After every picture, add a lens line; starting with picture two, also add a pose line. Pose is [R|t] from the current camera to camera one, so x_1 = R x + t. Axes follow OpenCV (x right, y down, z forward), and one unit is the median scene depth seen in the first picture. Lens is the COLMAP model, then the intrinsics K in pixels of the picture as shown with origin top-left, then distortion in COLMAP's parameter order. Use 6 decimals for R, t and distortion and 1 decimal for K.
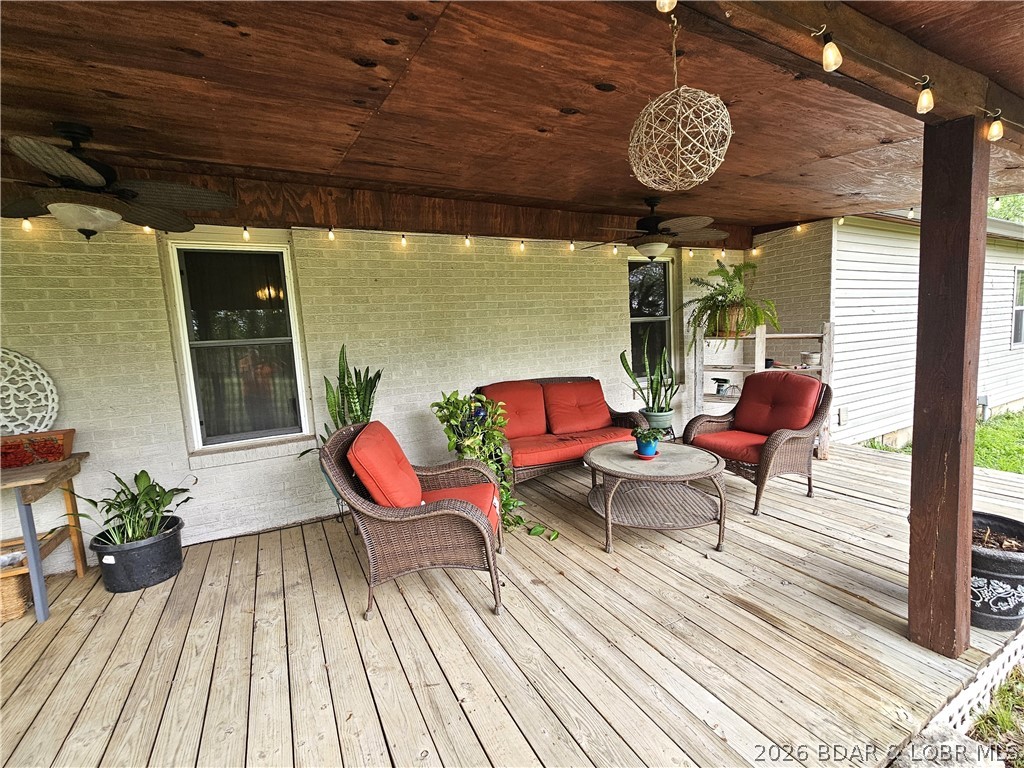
lens RADIAL K [[443.4, 0, 511.5], [0, 443.4, 381.8], [0, 0, 1]] dist [0.001989, 0.000112]
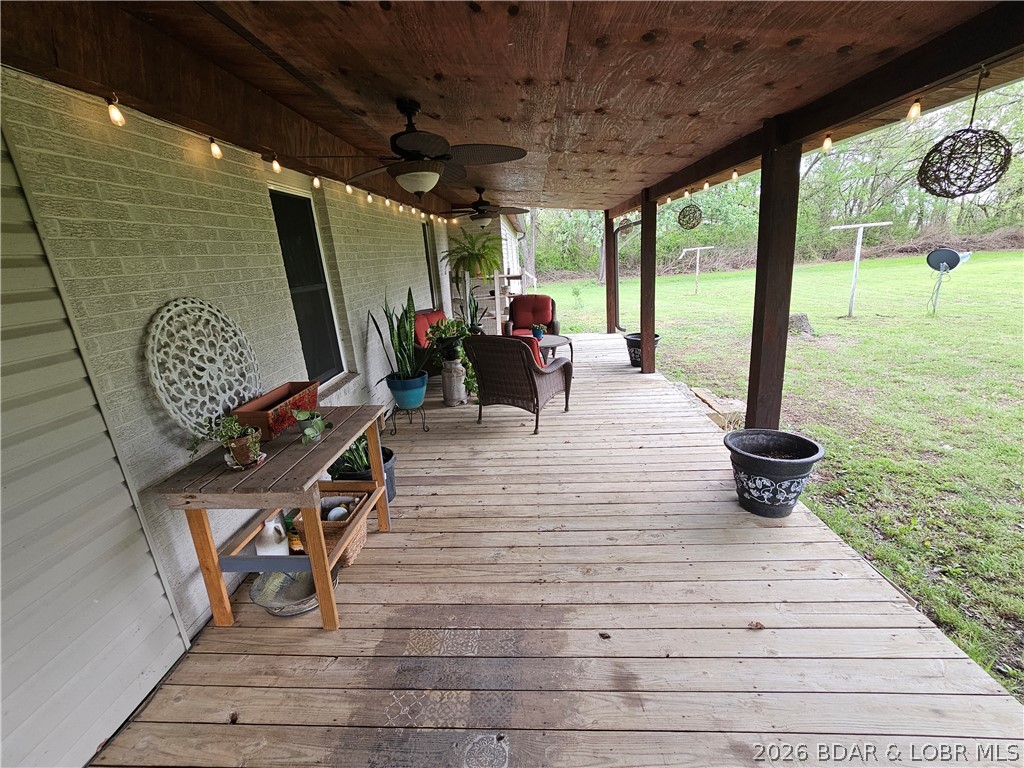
lens RADIAL K [[443.4, 0, 508.9], [0, 443.4, 378.9], [0, 0, 1]] dist [0.001989, 0.000112]
pose [[0.530987, -0.209038, 0.821192, -1.541127], [0.123454, 0.977839, 0.169088, -0.004272], [-0.838339, 0.011596, 0.545026, 0.091025]]
